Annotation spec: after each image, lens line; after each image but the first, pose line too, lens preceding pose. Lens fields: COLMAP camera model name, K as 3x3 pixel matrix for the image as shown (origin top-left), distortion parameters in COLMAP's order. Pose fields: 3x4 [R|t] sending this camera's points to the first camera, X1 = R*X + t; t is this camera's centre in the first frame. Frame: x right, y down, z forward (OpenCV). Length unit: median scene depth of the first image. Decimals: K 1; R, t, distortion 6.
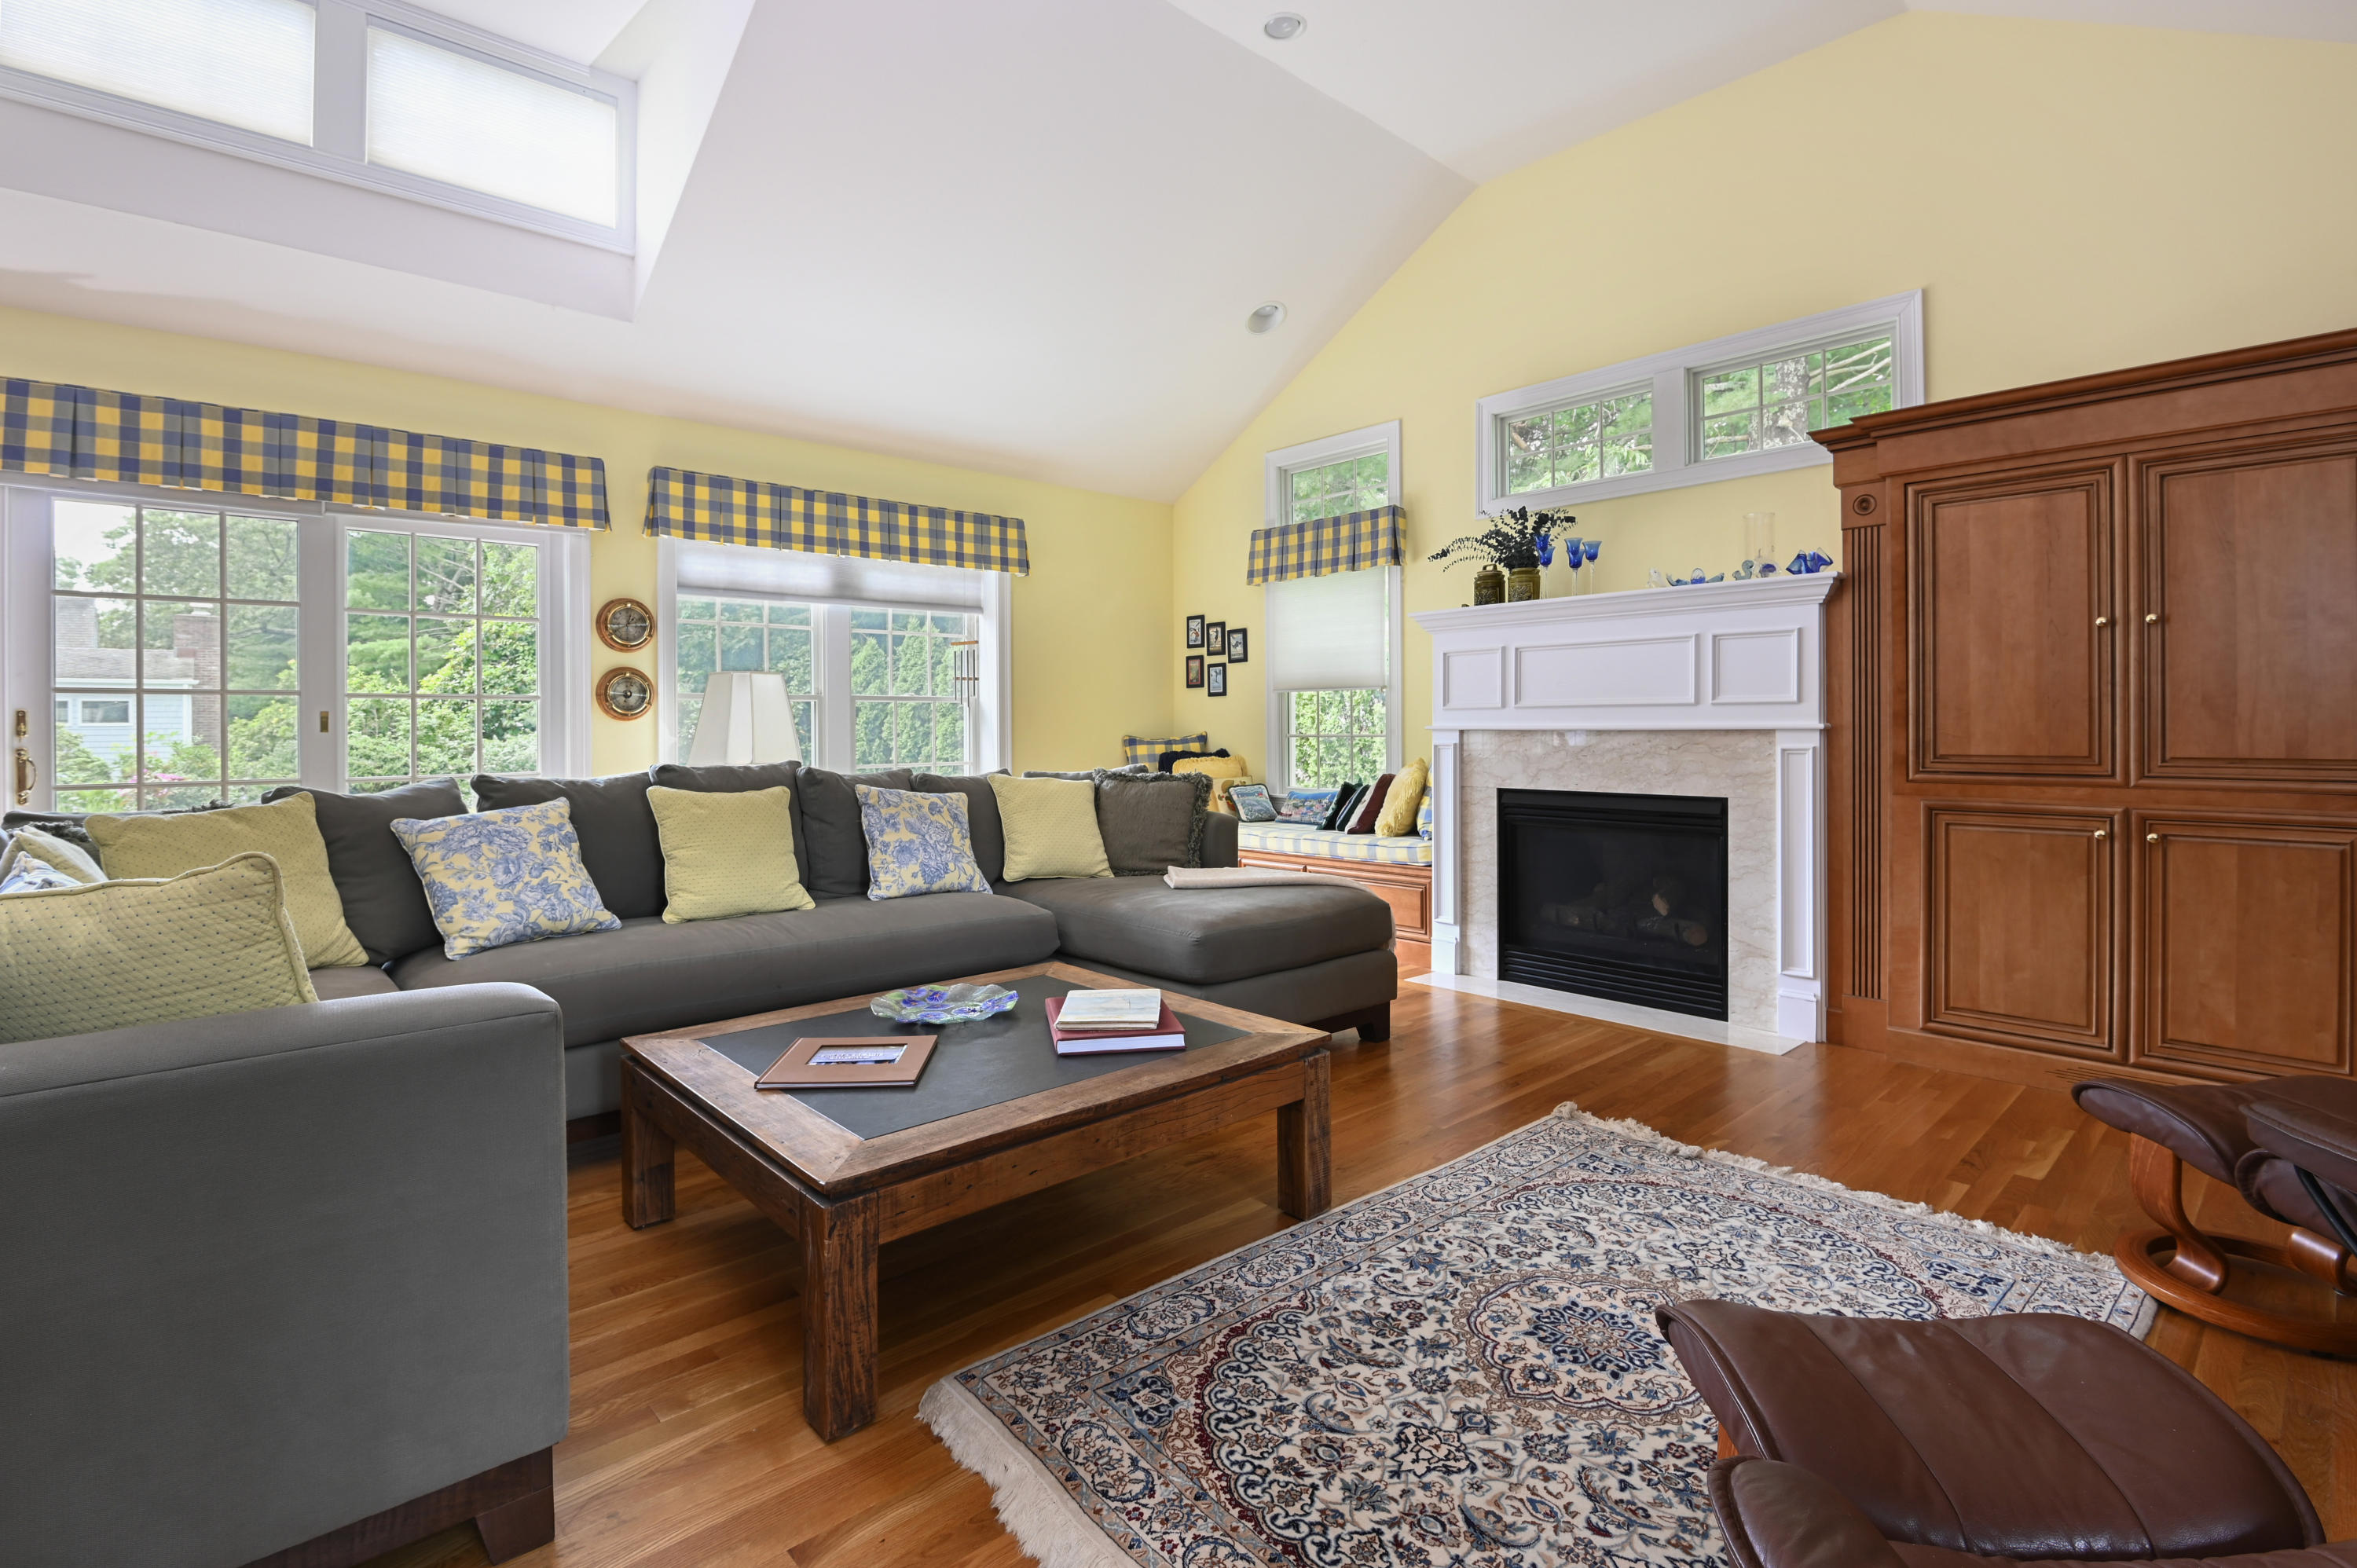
lens RADIAL K [[1075.3, 0, 1209.4], [0, 1075.3, 729.2], [0, 0, 1]] dist [0.002008, 0.001390]
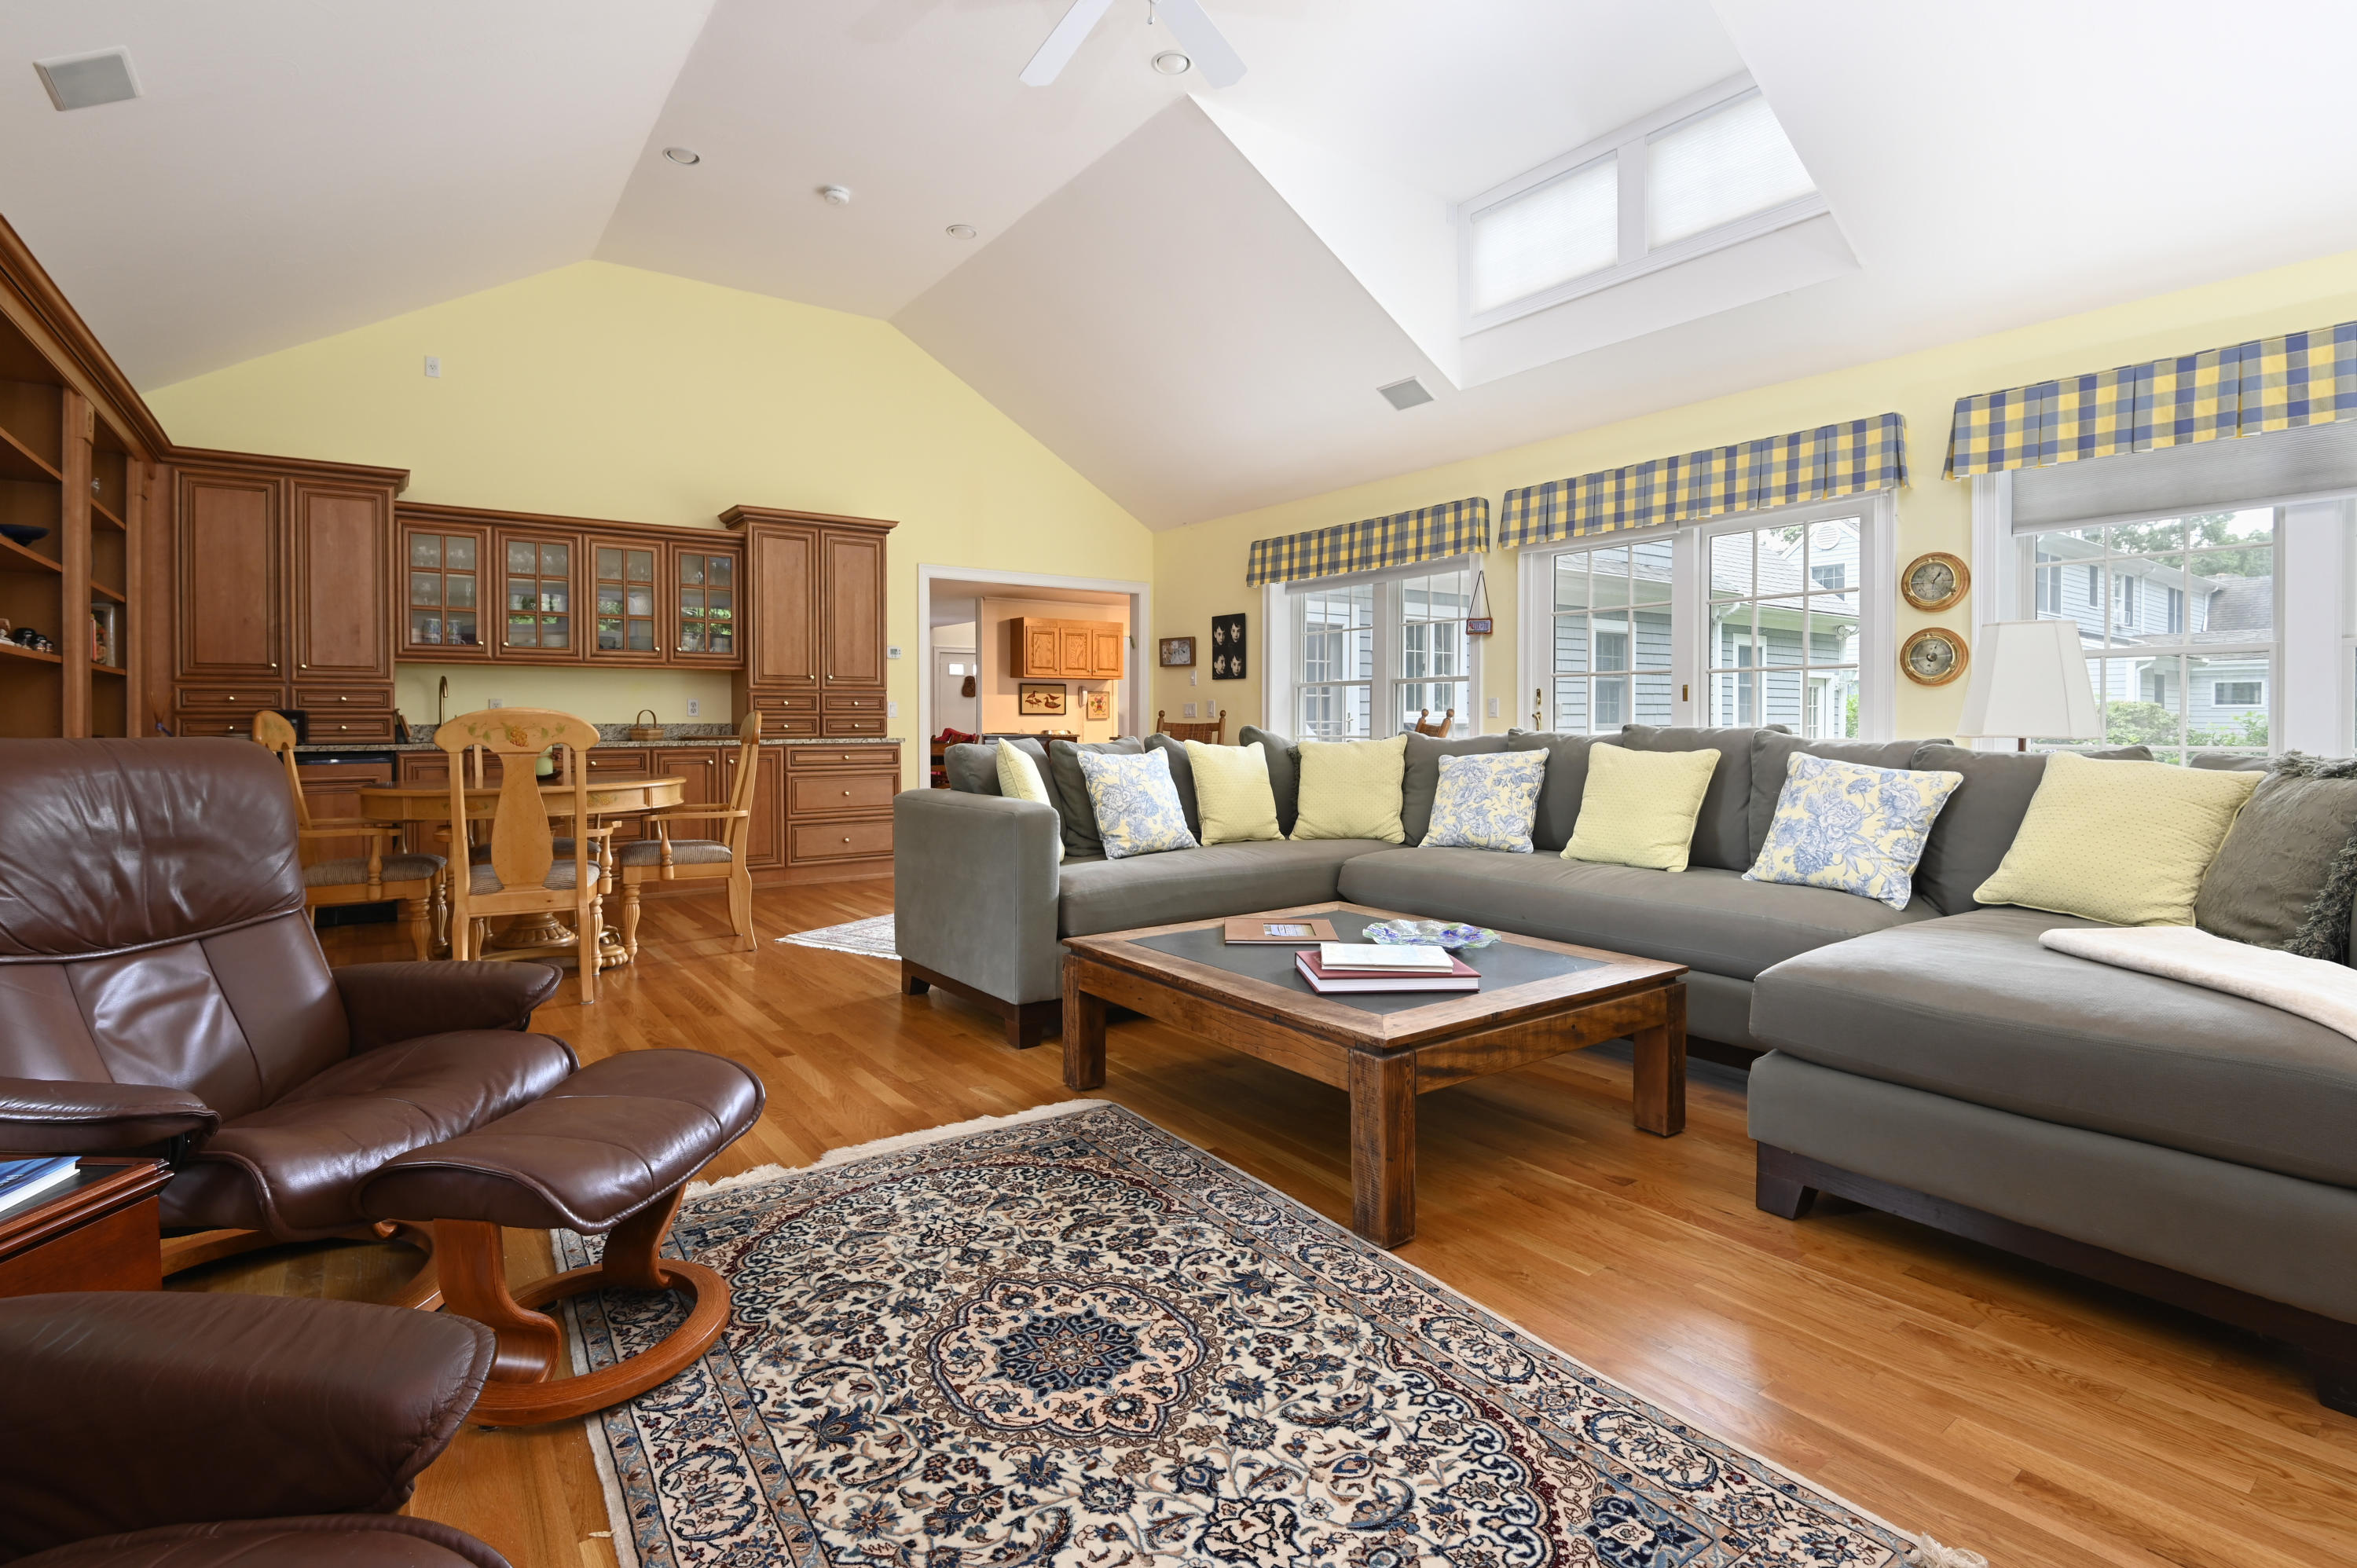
lens RADIAL K [[1075.3, 0, 1153.4], [0, 1075.3, 751.7], [0, 0, 1]] dist [0.002008, 0.001390]
pose [[-0.113709, 0.034679, -0.992909, 1.093443], [0.003272, 0.999398, 0.034531, 0.033966], [0.993509, 0.000678, -0.113754, 1.051178]]
